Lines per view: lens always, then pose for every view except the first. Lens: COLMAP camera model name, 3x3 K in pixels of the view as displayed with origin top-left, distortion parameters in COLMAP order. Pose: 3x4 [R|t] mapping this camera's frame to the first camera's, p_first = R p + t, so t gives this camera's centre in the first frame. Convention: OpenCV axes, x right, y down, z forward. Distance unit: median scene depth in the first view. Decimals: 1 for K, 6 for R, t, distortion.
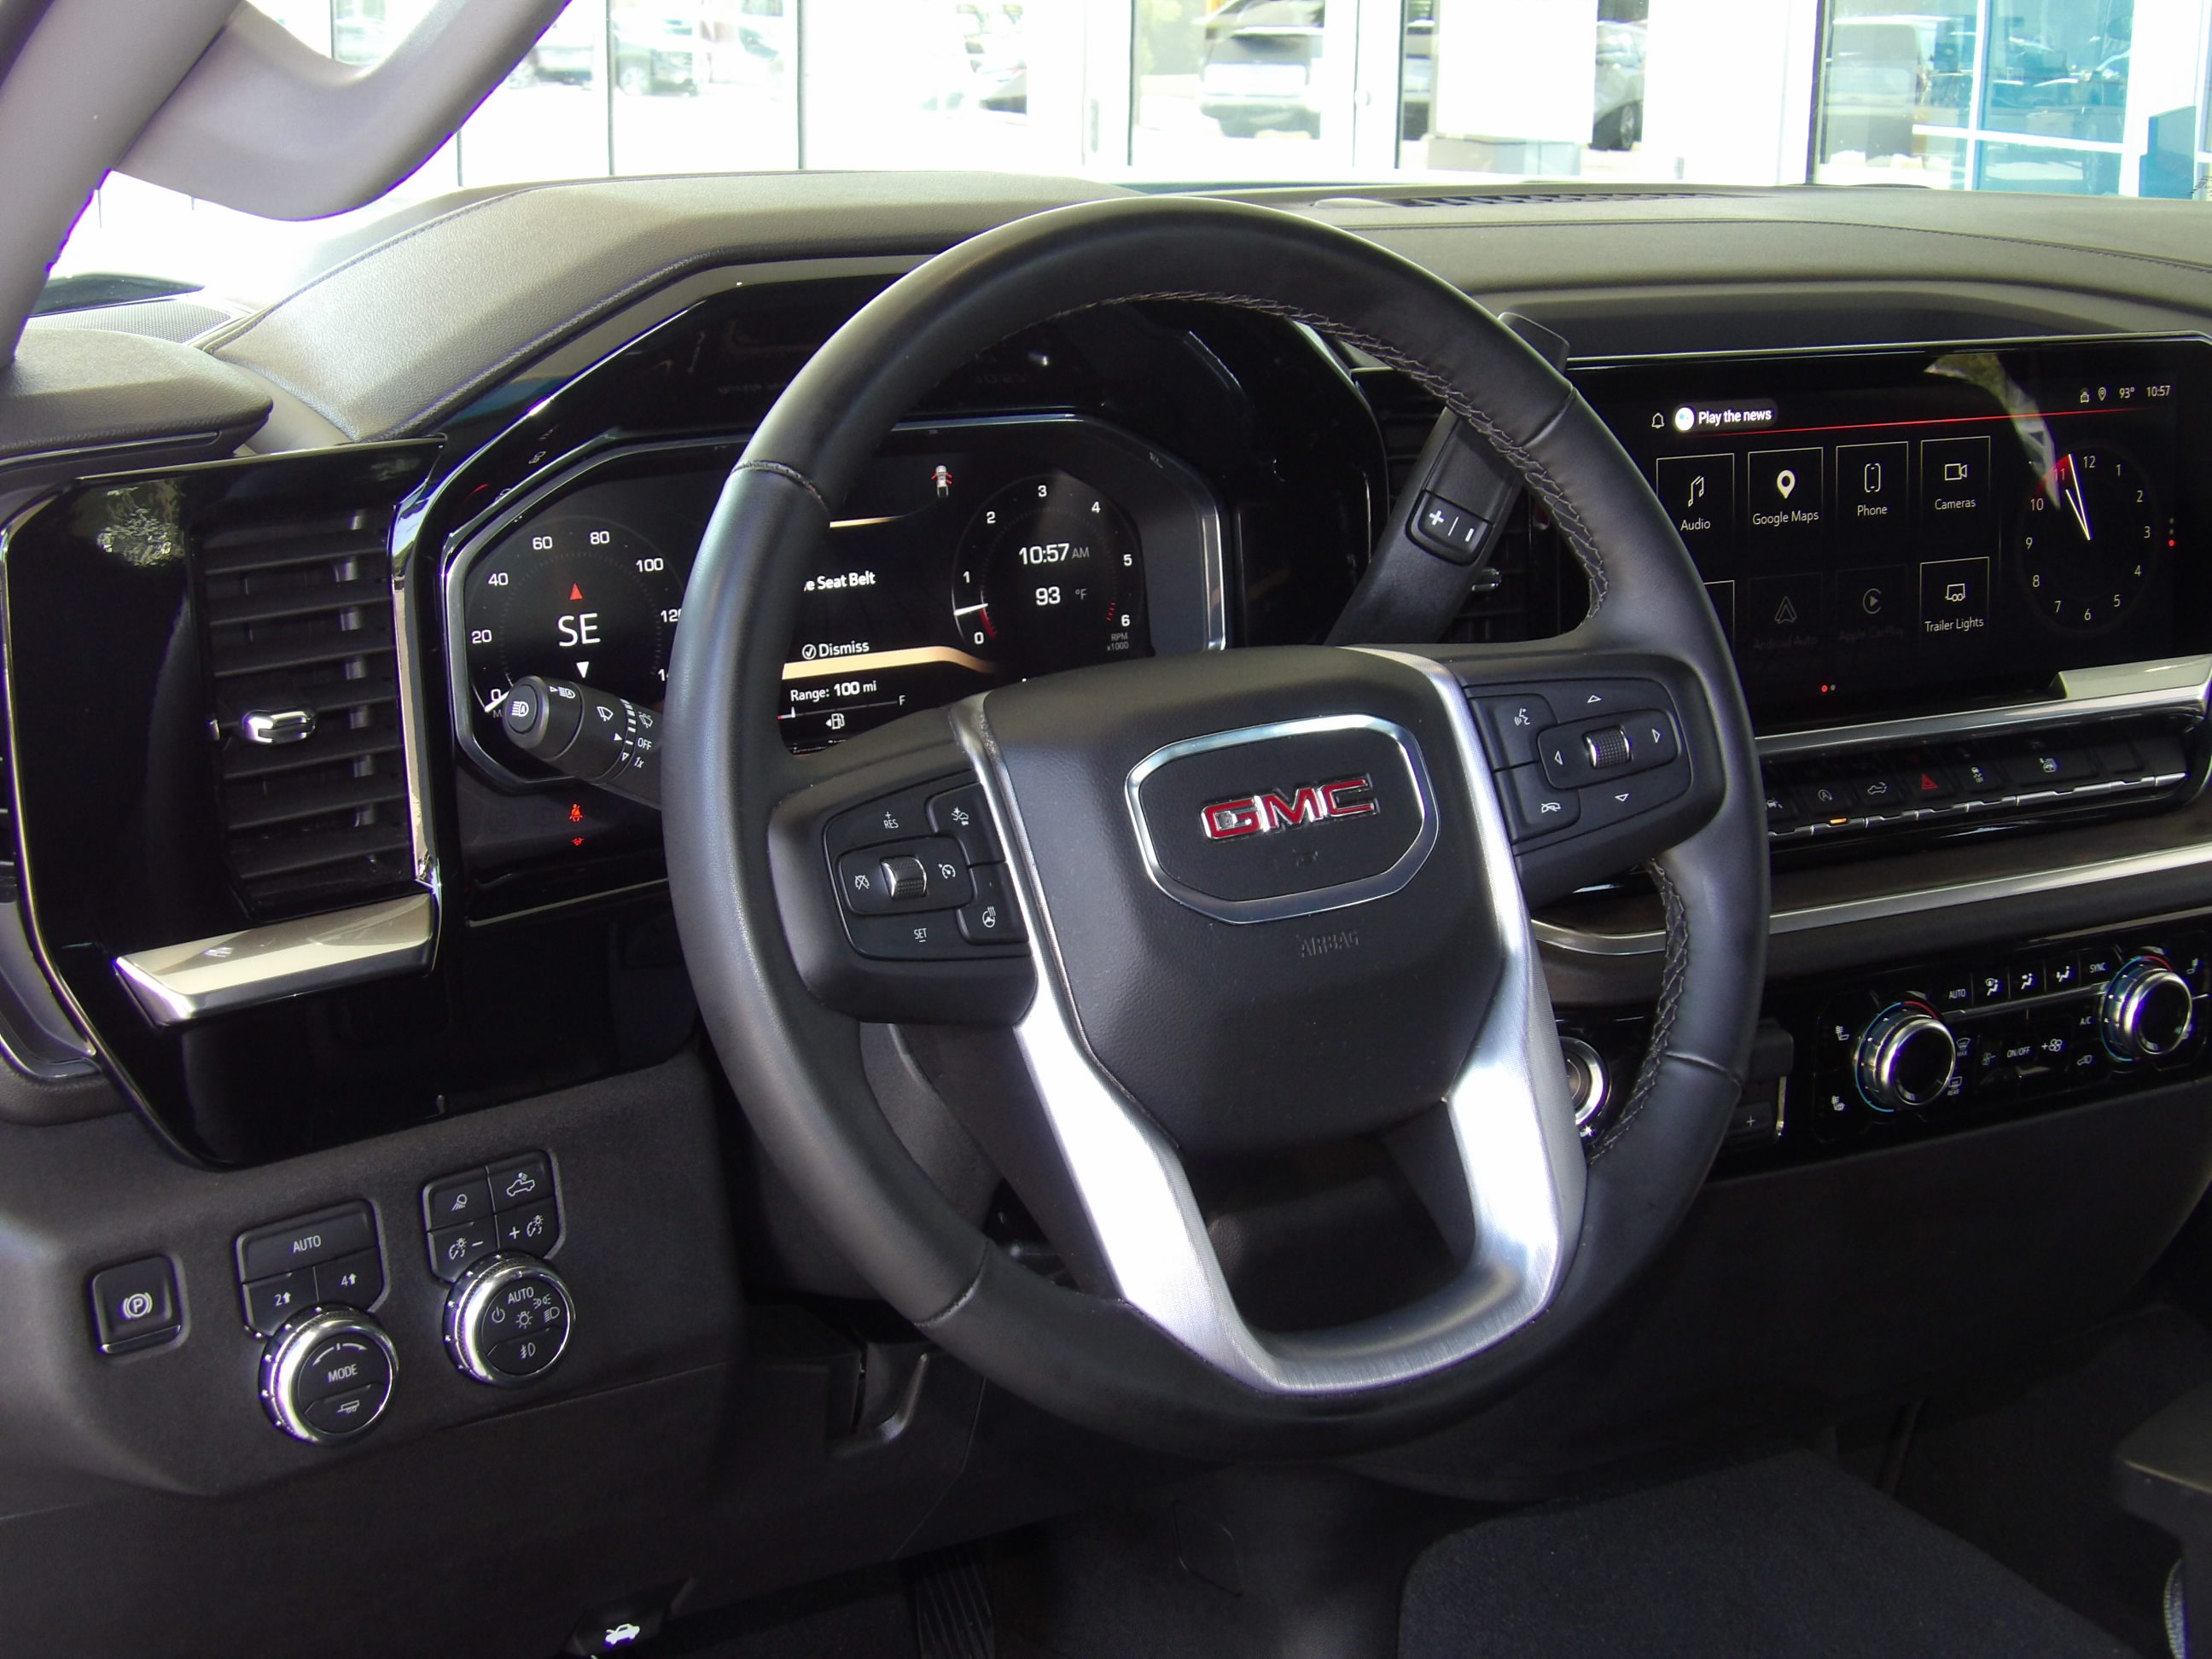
lens RADIAL K [[2919.8, 0, 1106.0], [0, 2919.8, 829.5], [0, 0, 1]] dist [-0.035682, -0.469224]
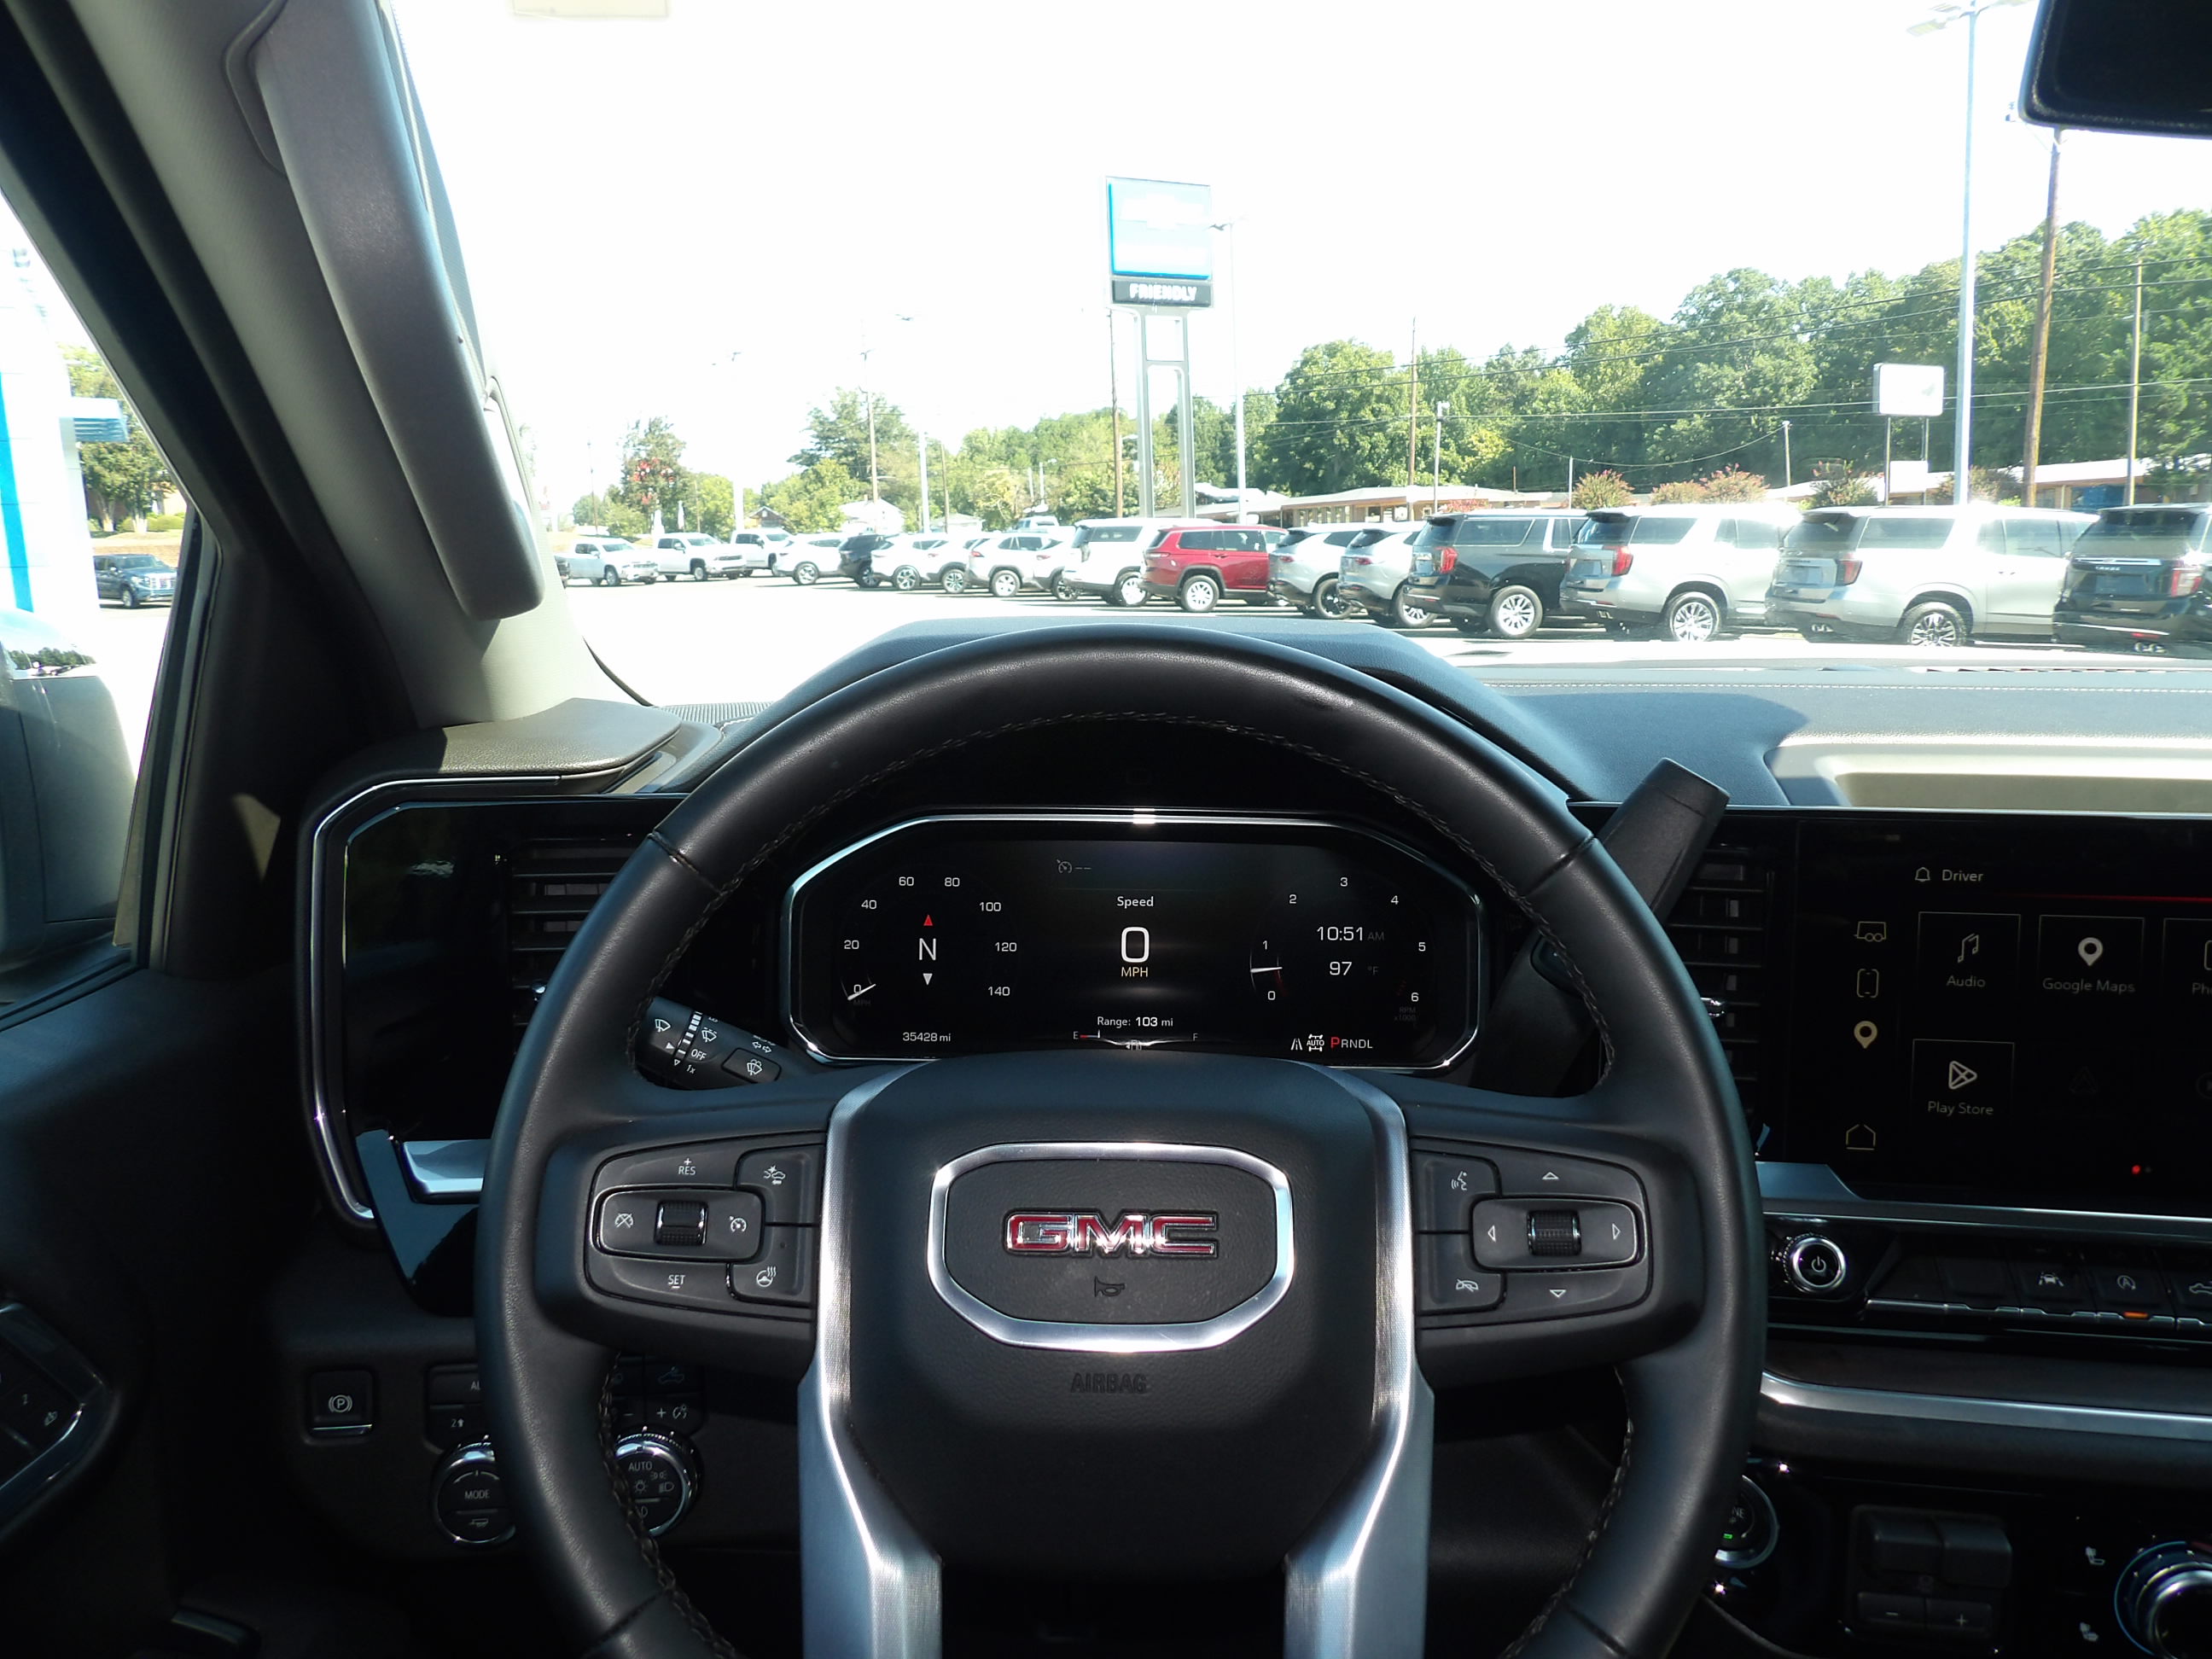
lens RADIAL K [[1530.3, 0, 1106.0], [0, 1530.3, 829.5], [0, 0, 1]] dist [-0.073126, 0.078209]
pose [[0.831565, 0.085203, -0.548853, 0.266100], [-0.149891, 0.985926, -0.074045, -0.083090], [0.534820, 0.143841, 0.832633, 0.457292]]
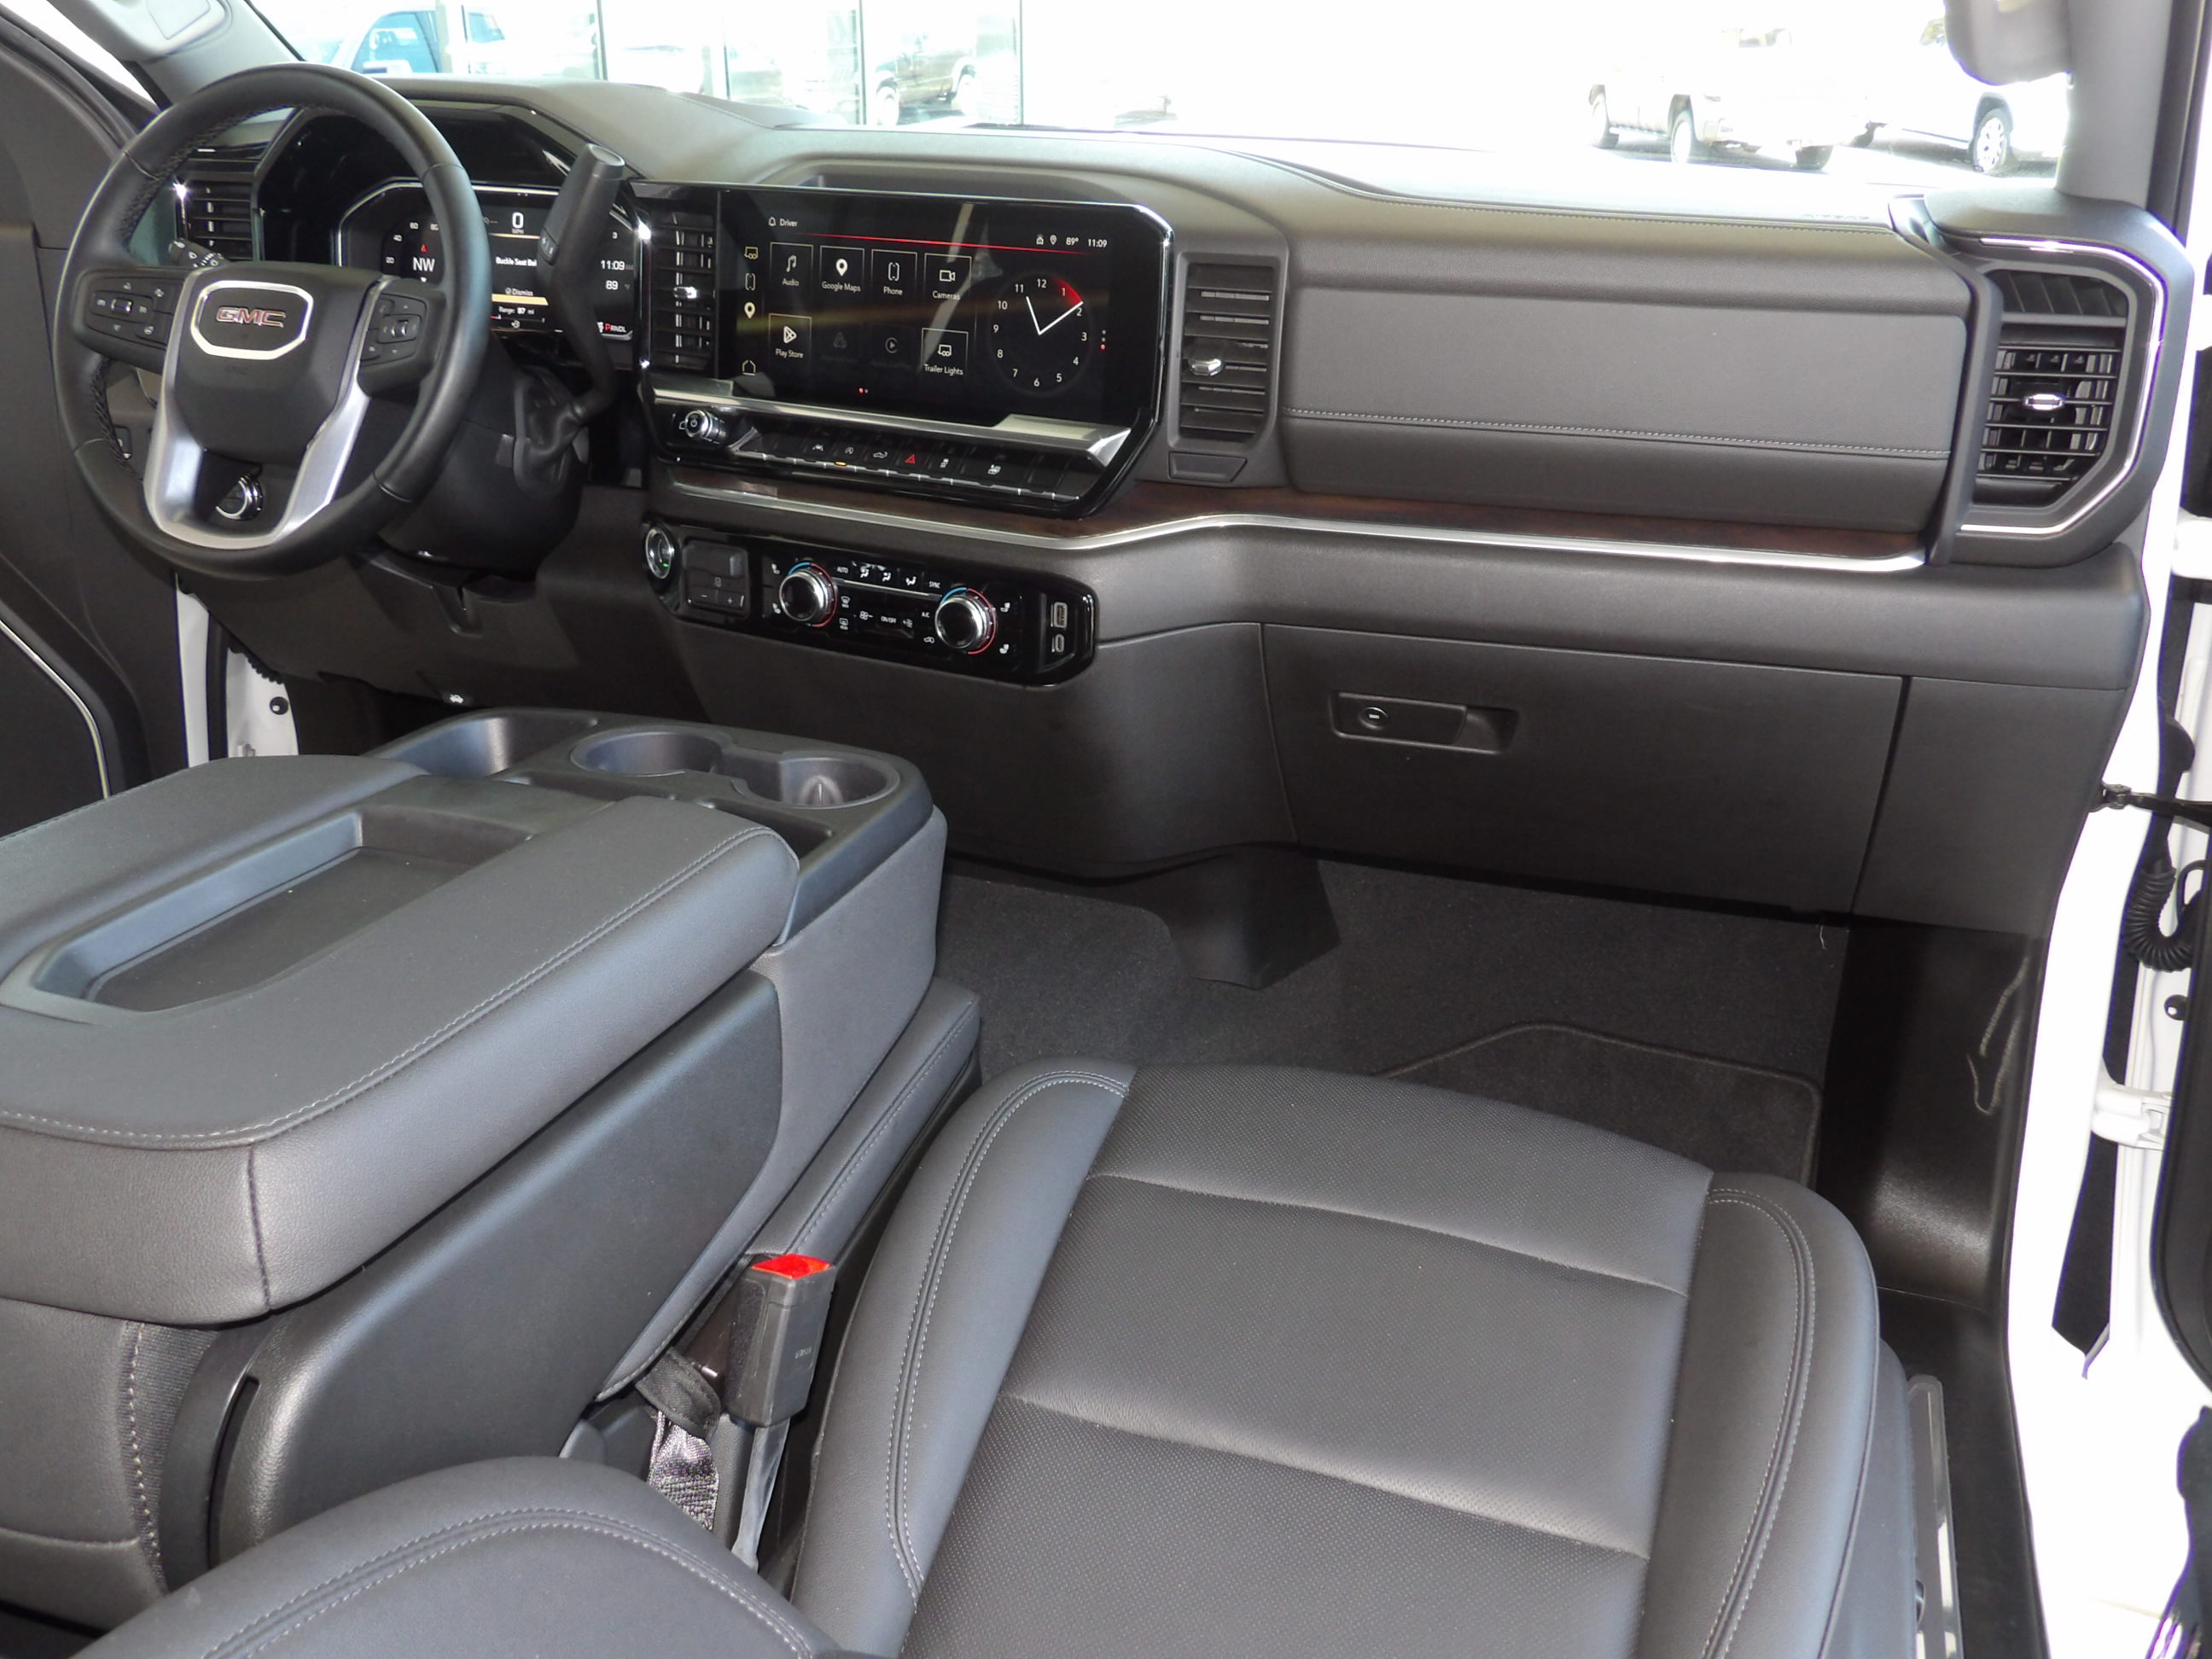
lens RADIAL K [[1785.2, 0, 1134.0], [0, 1785.2, 859.1], [0, 0, 1]] dist [-0.059081, 0.002971]
pose [[0.620668, 0.325589, -0.713276, 1.415932], [-0.244552, 0.944713, 0.218432, -0.064896], [0.744960, 0.038859, 0.665976, 0.482893]]
